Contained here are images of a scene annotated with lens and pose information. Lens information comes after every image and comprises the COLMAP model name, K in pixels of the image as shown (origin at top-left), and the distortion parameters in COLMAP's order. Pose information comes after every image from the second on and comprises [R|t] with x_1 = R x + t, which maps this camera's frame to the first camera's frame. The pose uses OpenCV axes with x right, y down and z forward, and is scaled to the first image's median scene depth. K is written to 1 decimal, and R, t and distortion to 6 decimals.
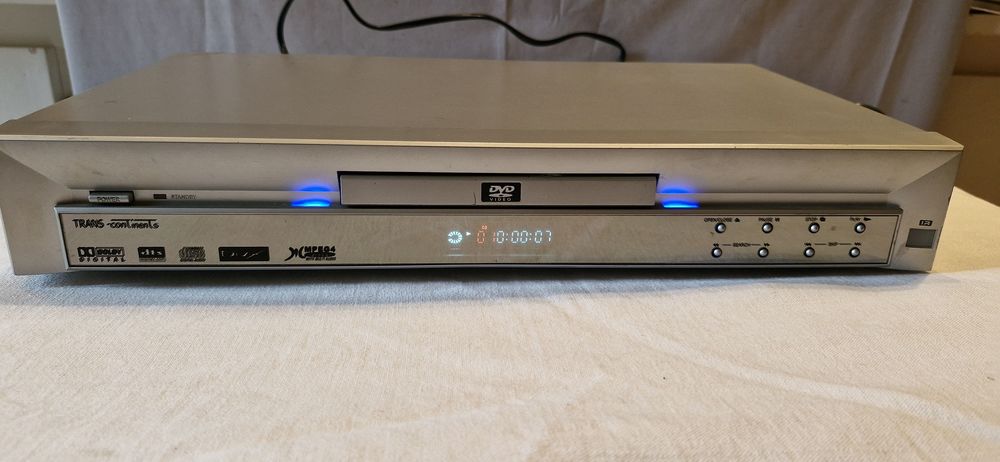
lens RADIAL K [[721.4, 0, 504.5], [0, 721.4, 216.3], [0, 0, 1]] dist [0.081201, -0.150276]
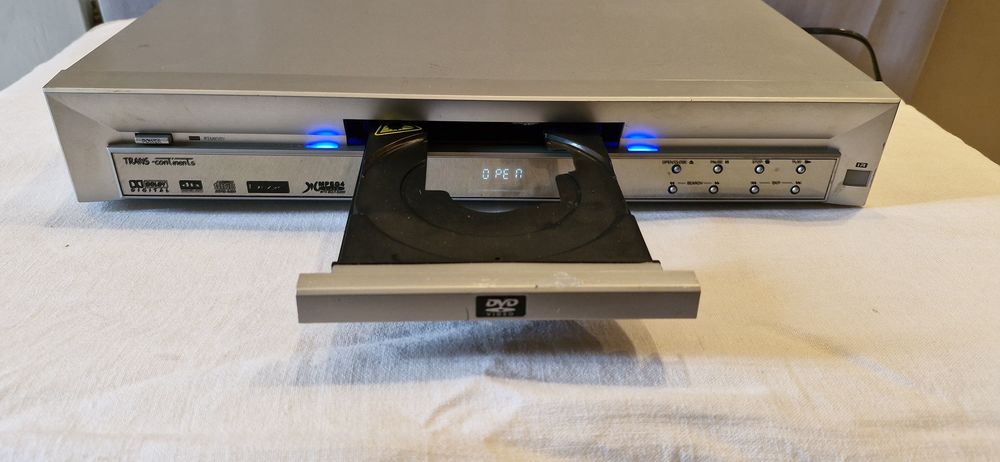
lens RADIAL K [[718.0, 0, 500.0], [0, 718.0, 231.0], [0, 0, 1]] dist [0.094263, -0.152662]
pose [[0.999378, 0.018297, -0.030145, 0.056832], [-0.012185, 0.981378, 0.191699, -0.108546], [0.033091, -0.191212, 0.980991, -0.159527]]
